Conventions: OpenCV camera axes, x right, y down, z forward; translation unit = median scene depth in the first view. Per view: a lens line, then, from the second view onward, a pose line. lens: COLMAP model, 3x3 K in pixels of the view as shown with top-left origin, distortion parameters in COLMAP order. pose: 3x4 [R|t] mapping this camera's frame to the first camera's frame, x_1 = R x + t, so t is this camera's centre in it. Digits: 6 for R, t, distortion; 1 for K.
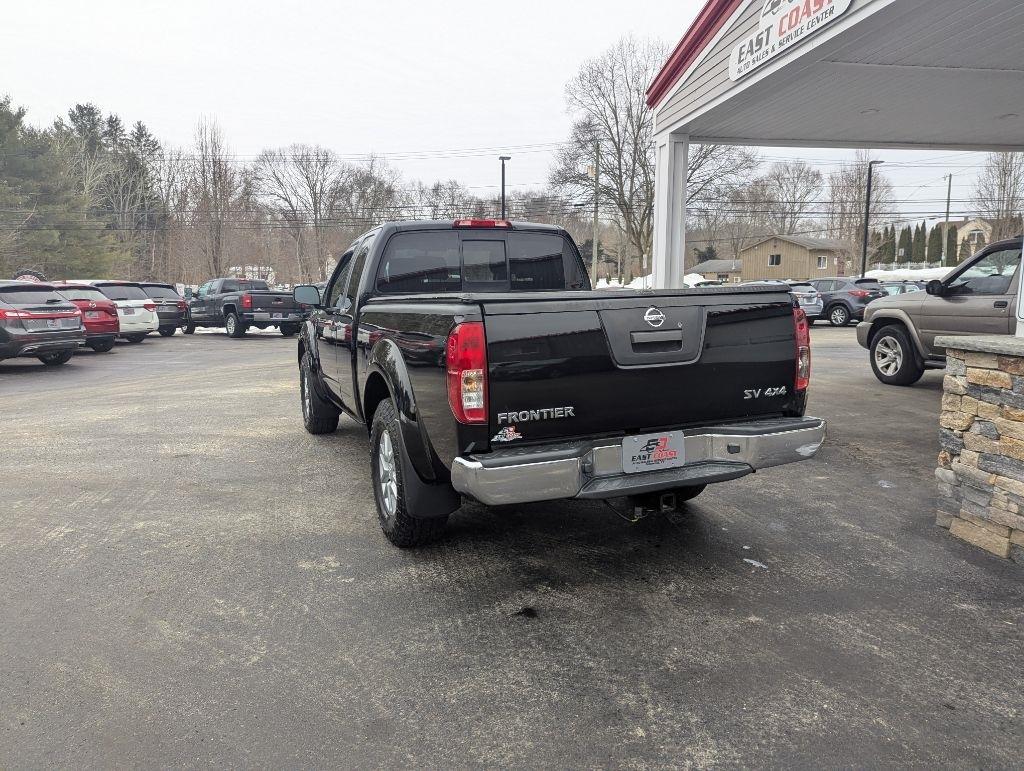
lens RADIAL K [[717.4, 0, 518.4], [0, 717.4, 369.3], [0, 0, 1]] dist [0.065274, -0.058195]
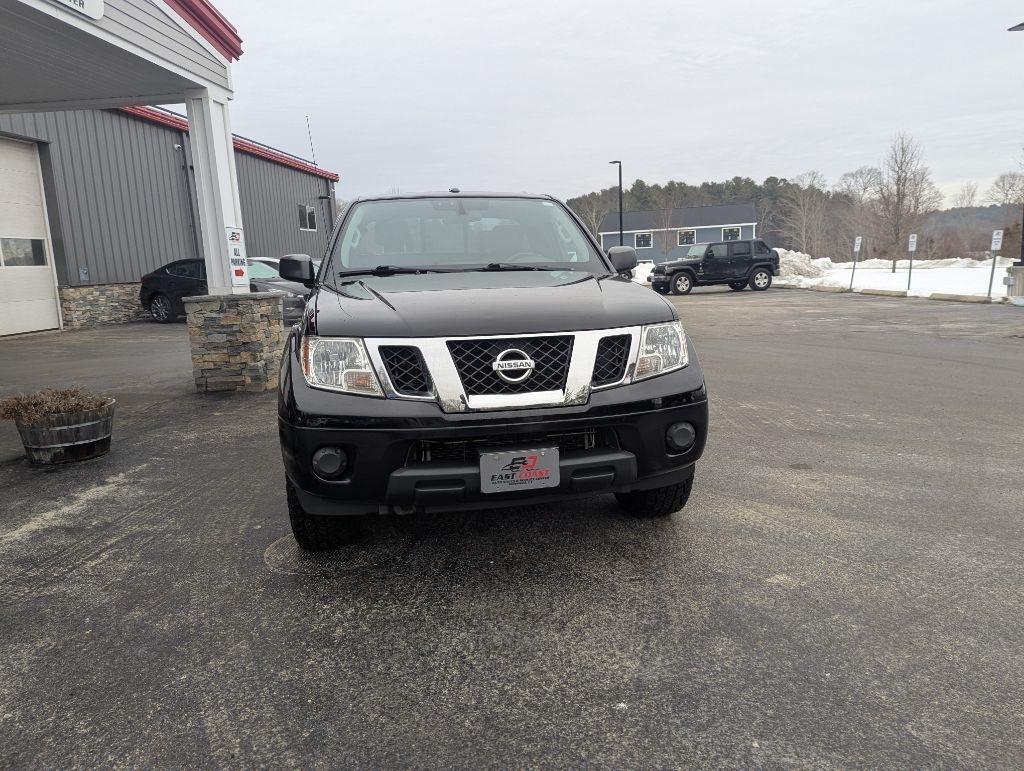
lens RADIAL K [[717.4, 0, 526.8], [0, 717.4, 376.6], [0, 0, 1]] dist [0.065274, -0.058195]
pose [[-0.975876, 0.011677, 0.218014, -0.368641], [0.071552, 0.960525, 0.268836, -0.201344], [-0.206269, 0.277950, -0.938188, 1.820797]]
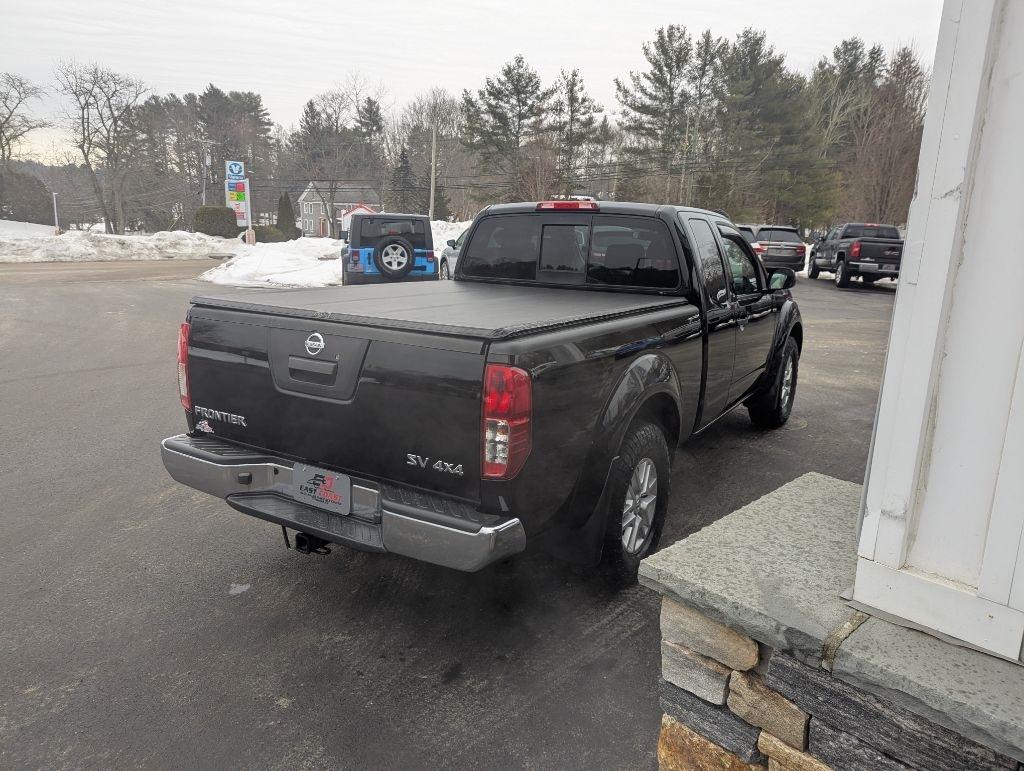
lens RADIAL K [[717.4, 0, 516.5], [0, 717.4, 378.3], [0, 0, 1]] dist [0.065274, -0.058195]
pose [[0.577707, 0.202753, -0.790662, 0.562245], [-0.122449, 0.979224, 0.161637, -0.110258], [0.807007, 0.003437, 0.590532, 0.356810]]
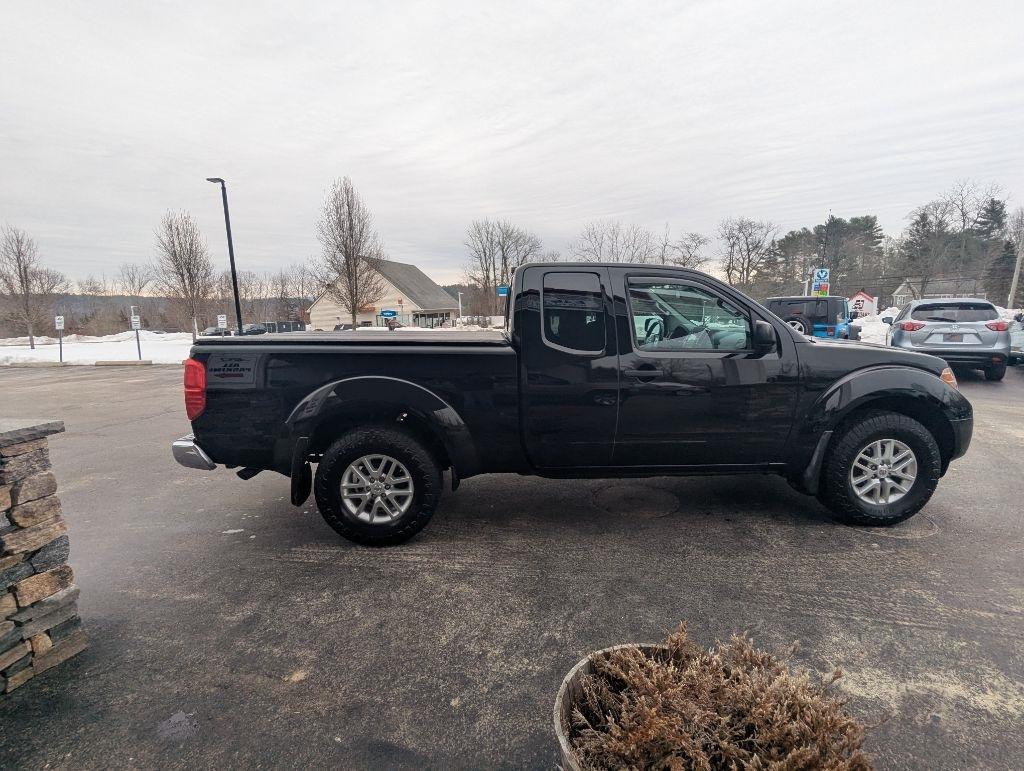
lens RADIAL K [[484.4, 0, 514.2], [0, 484.4, 394.1], [0, 0, 1]] dist [-0.003762, 0.003403]
pose [[-0.346633, 0.176045, -0.921333, 0.587397], [-0.085021, 0.972290, 0.217769, -0.152641], [0.934140, 0.153819, -0.322060, 1.083895]]
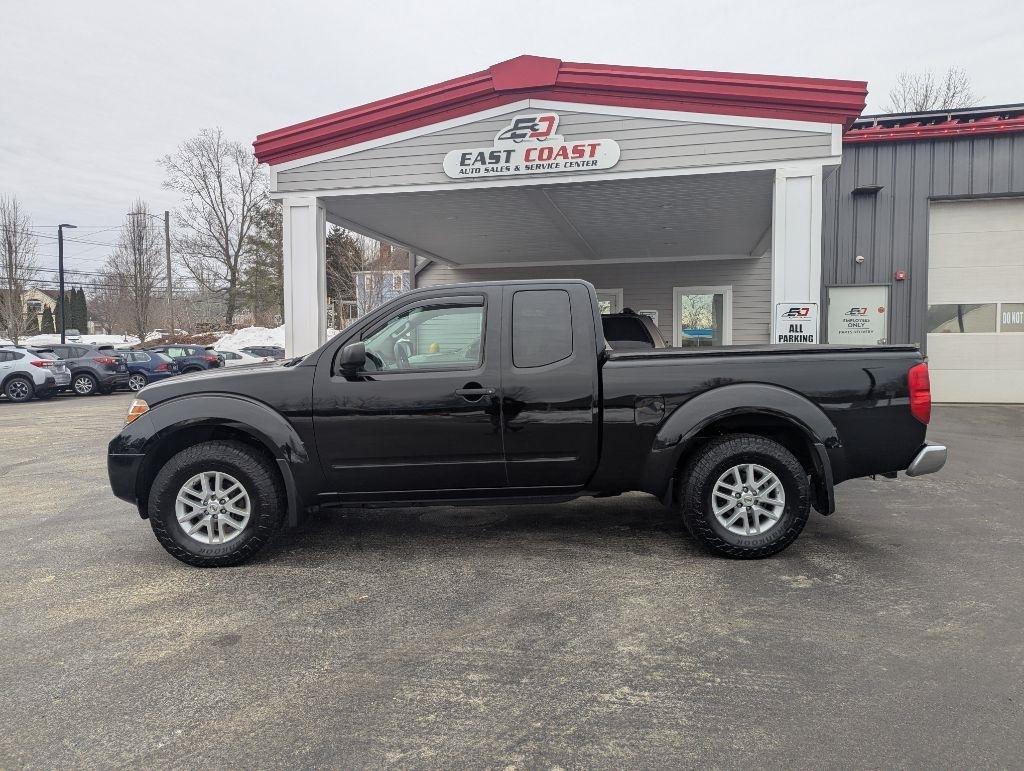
lens RADIAL K [[717.4, 0, 503.9], [0, 717.4, 386.5], [0, 0, 1]] dist [0.065274, -0.058195]
pose [[0.382936, -0.043621, 0.922745, -0.936172], [0.109454, 0.993991, 0.001566, -0.056525], [-0.917268, 0.100399, 0.385409, 0.595151]]
